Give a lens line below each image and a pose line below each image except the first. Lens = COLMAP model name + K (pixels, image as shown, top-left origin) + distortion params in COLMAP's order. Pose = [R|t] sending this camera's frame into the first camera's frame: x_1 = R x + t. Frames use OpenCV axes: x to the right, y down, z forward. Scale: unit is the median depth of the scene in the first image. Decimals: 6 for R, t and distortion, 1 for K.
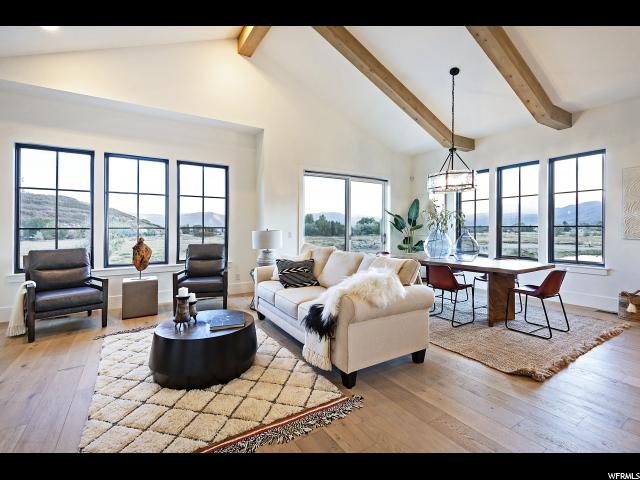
lens RADIAL K [[292.8, 0, 324.8], [0, 292.8, 231.0], [0, 0, 1]] dist [0.033810, -0.024051]
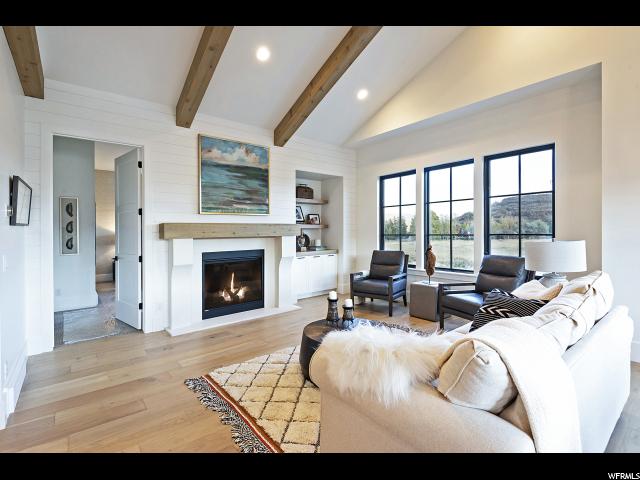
lens RADIAL K [[307.8, 0, 317.5], [0, 307.8, 237.2], [0, 0, 1]] dist [0.029018, -0.000057]
pose [[0.100246, 0.020637, -0.994749, 0.466209], [0.000602, 0.999783, 0.020802, -0.028796], [0.994963, -0.002684, 0.100212, 0.538608]]
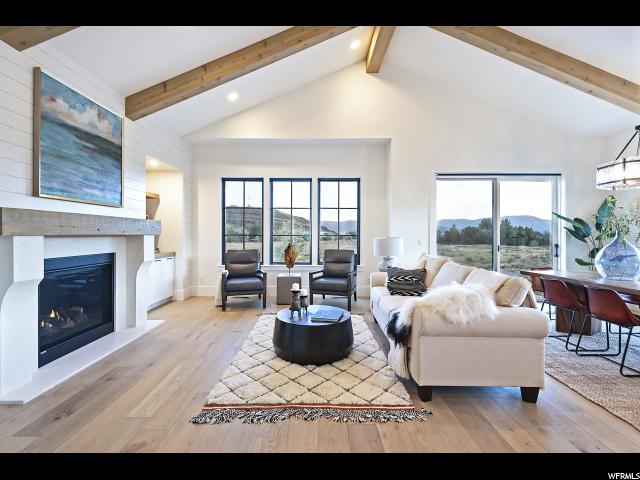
lens RADIAL K [[297.5, 0, 320.0], [0, 297.5, 240.0], [0, 0, 1]] dist [0.001918, -0.000267]
pose [[0.843799, 0.015801, -0.536427, 0.187860], [-0.010479, 0.999861, 0.012968, -0.007818], [0.536558, -0.005321, 0.843847, -0.011495]]
